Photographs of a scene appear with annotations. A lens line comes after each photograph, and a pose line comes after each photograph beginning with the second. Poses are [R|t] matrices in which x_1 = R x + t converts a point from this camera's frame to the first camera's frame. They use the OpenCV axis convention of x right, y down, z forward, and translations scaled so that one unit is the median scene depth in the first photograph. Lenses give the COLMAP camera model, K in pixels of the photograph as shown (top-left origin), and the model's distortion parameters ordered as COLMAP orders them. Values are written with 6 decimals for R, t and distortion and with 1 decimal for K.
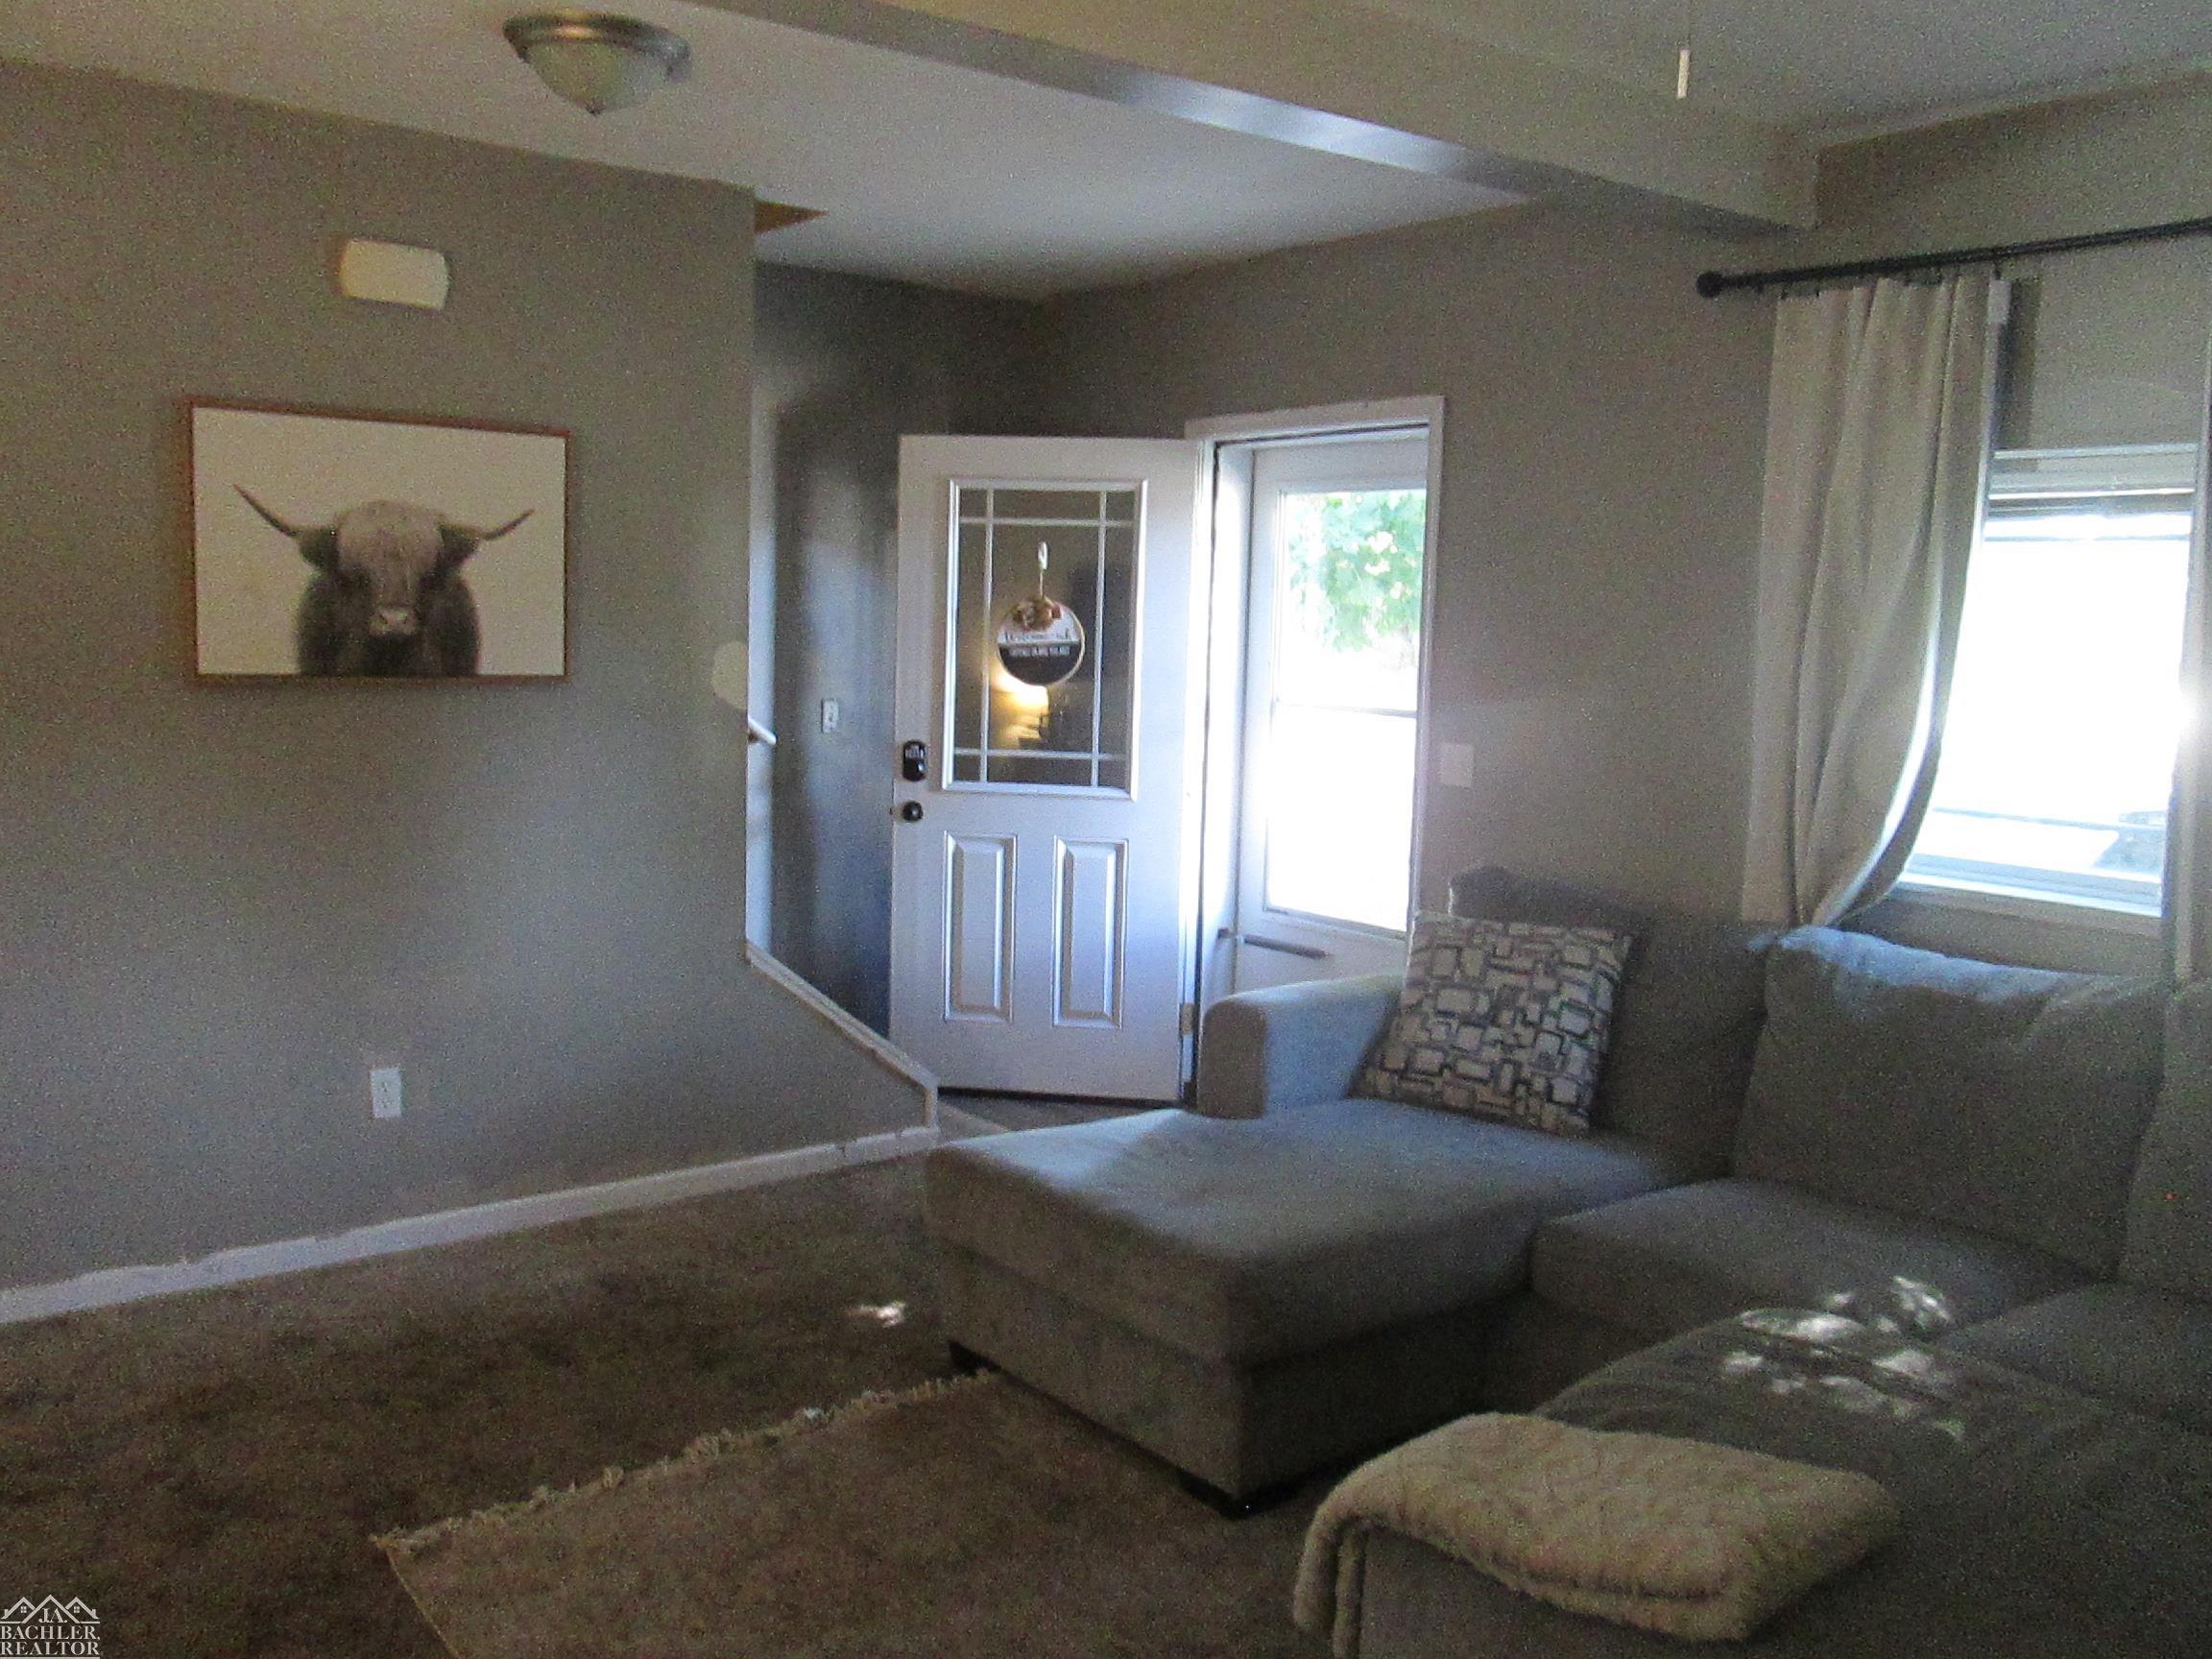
lens RADIAL K [[1881.9, 0, 1106.0], [0, 1881.9, 829.5], [0, 0, 1]] dist [-0.011280, -0.003607]
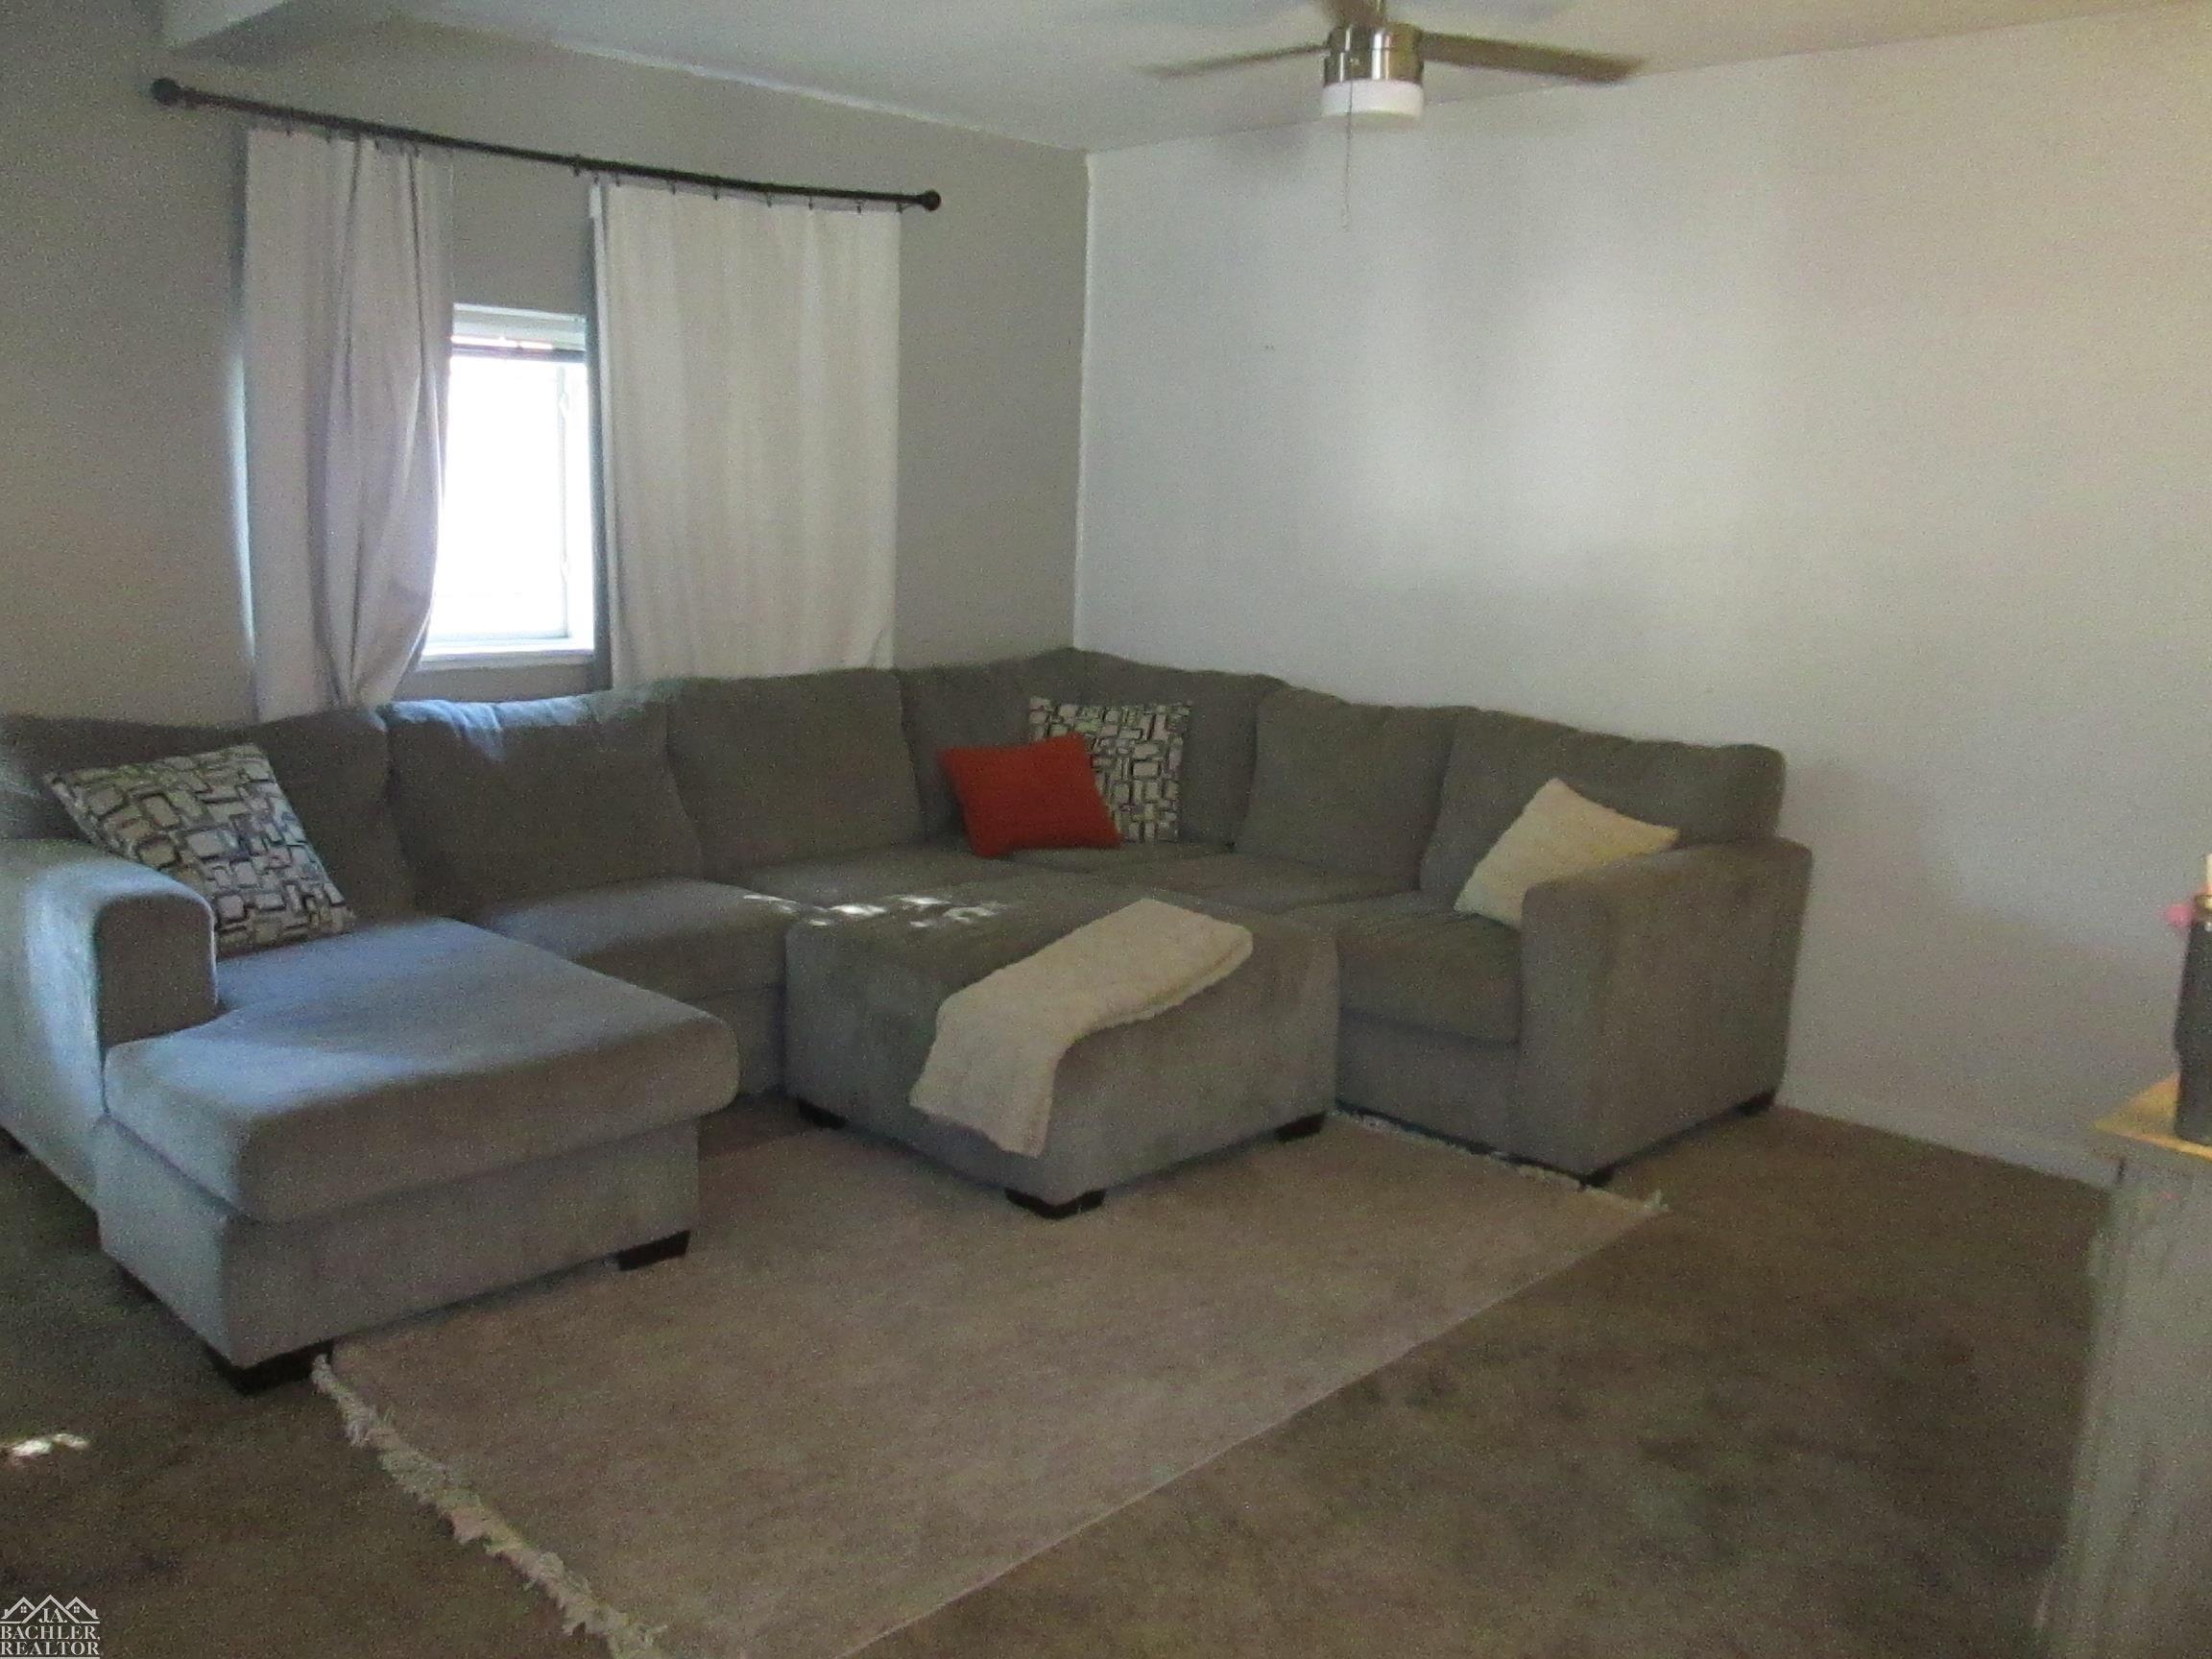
lens RADIAL K [[1881.9, 0, 1106.0], [0, 1881.9, 829.5], [0, 0, 1]] dist [-0.011280, -0.003607]
pose [[-0.120838, -0.204531, 0.971373, -0.811581], [0.085118, 0.972804, 0.215421, -0.083604], [-0.989016, 0.108712, -0.100143, 0.668840]]
